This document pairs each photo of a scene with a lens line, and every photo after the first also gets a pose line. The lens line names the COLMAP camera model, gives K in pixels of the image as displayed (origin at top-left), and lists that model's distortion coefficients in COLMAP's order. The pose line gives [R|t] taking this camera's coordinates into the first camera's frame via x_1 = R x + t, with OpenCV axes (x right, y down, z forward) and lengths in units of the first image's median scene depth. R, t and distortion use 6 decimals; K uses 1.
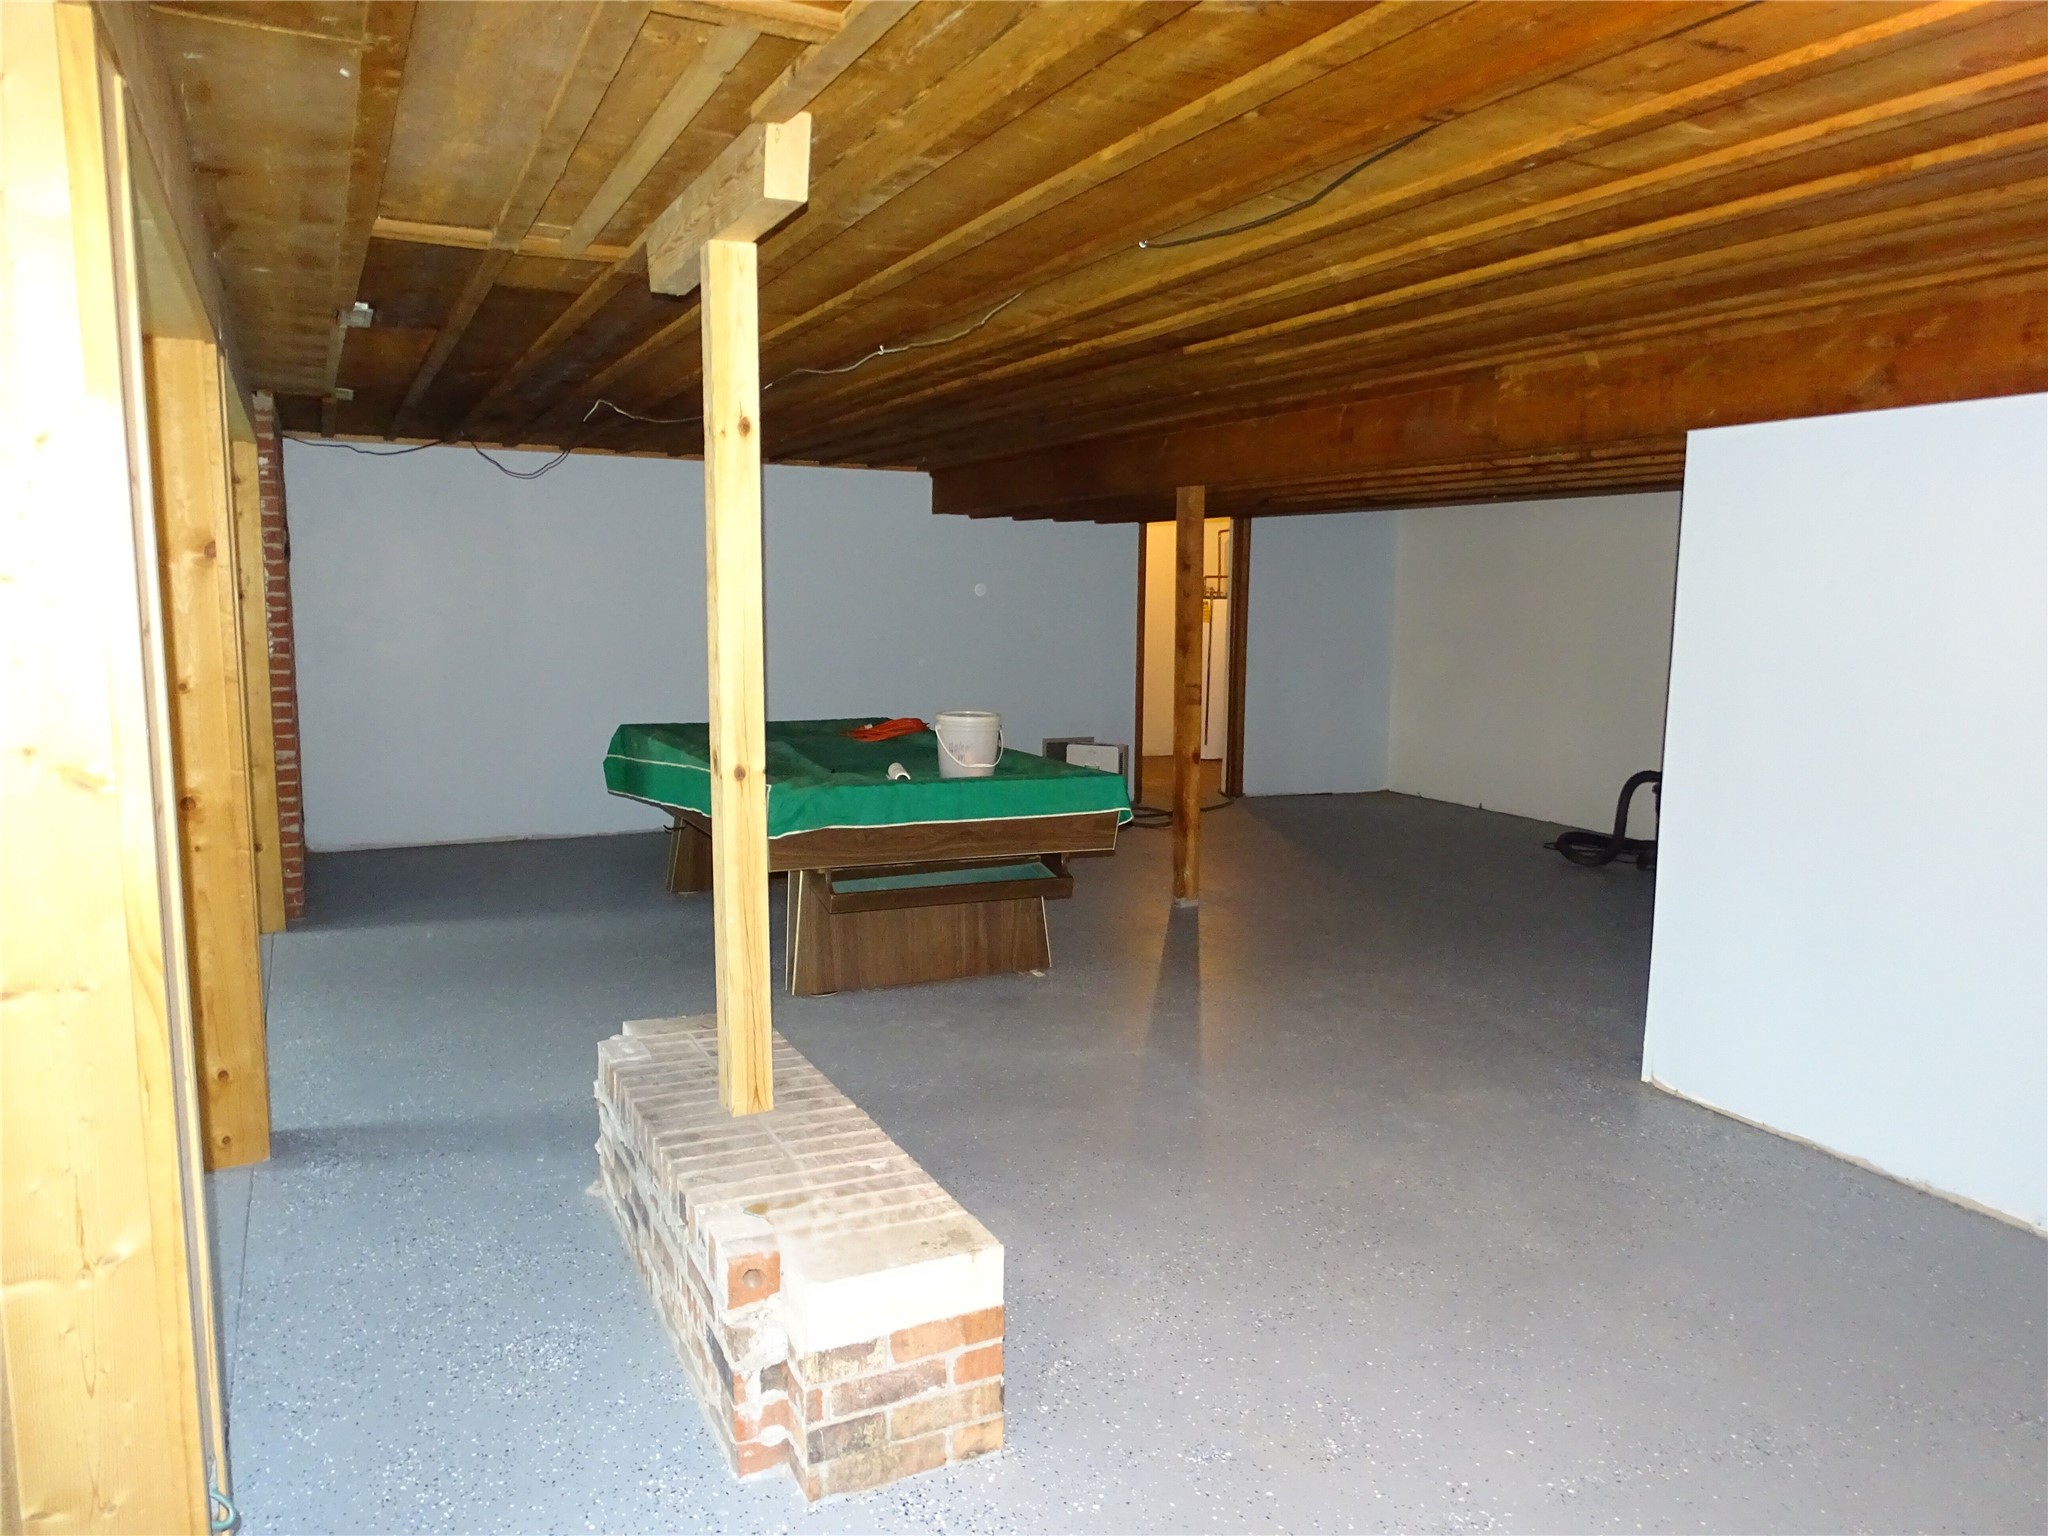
lens RADIAL K [[1475.5, 0, 1039.3], [0, 1475.5, 766.0], [0, 0, 1]] dist [0.011780, 0.012515]
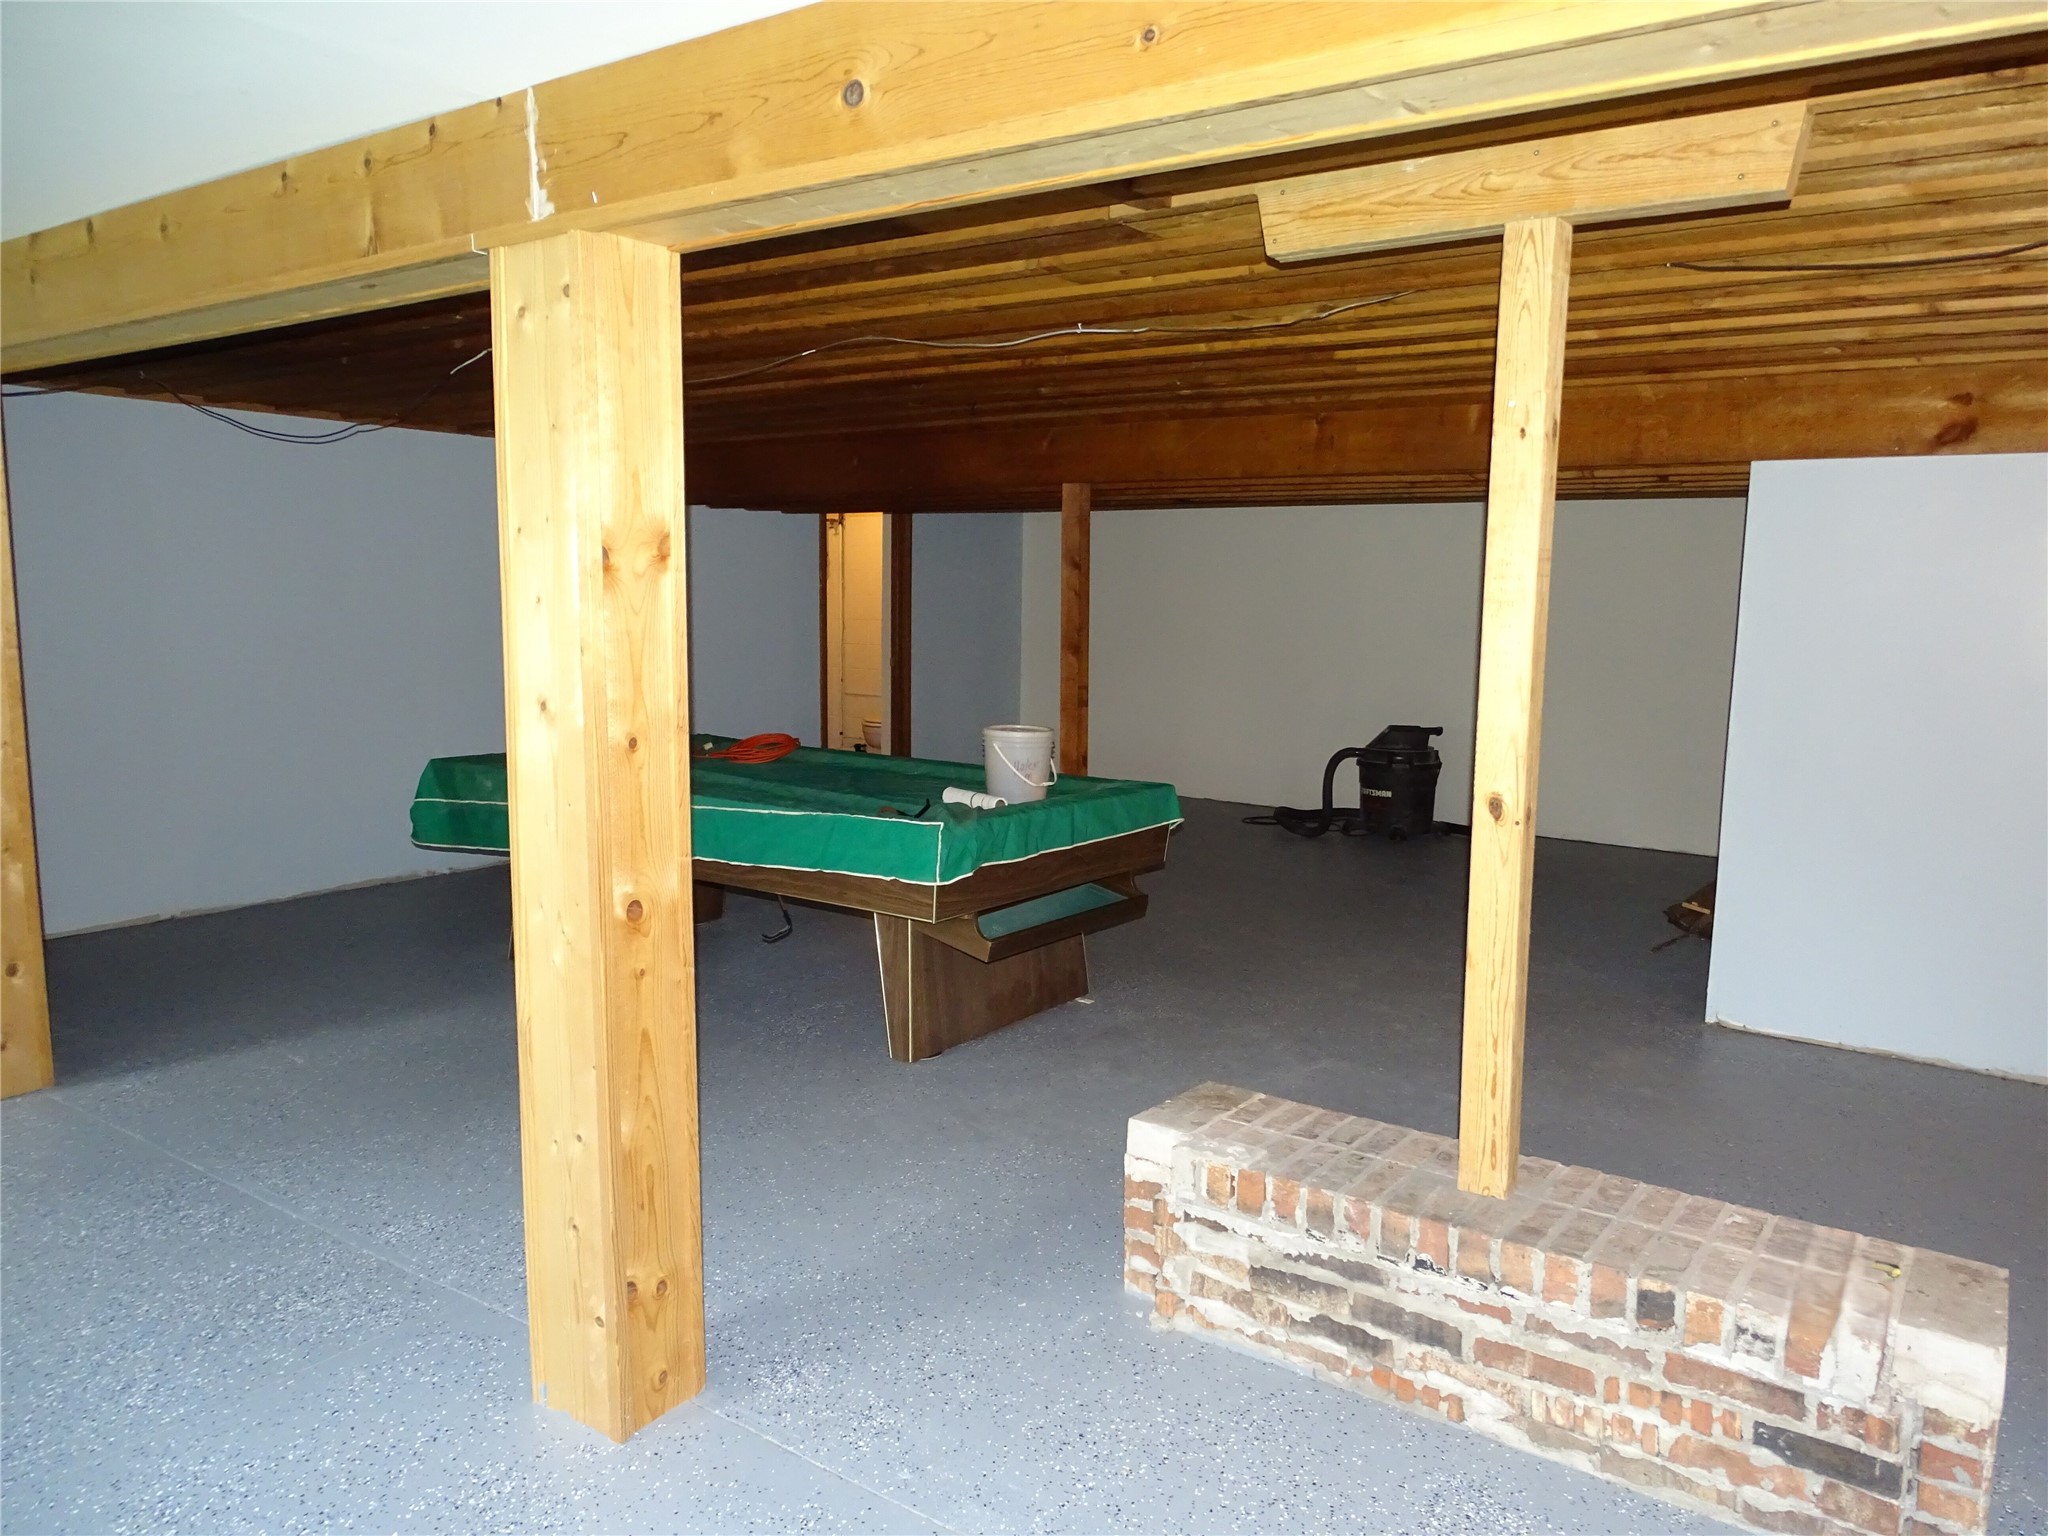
lens RADIAL K [[1466.7, 0, 1030.5], [0, 1466.7, 776.4], [0, 0, 1]] dist [0.010833, -0.002723]
pose [[0.878237, -0.060297, 0.474409, -0.502743], [0.052497, 0.998180, 0.029685, -0.034583], [-0.475335, -0.001165, 0.879804, 0.206430]]
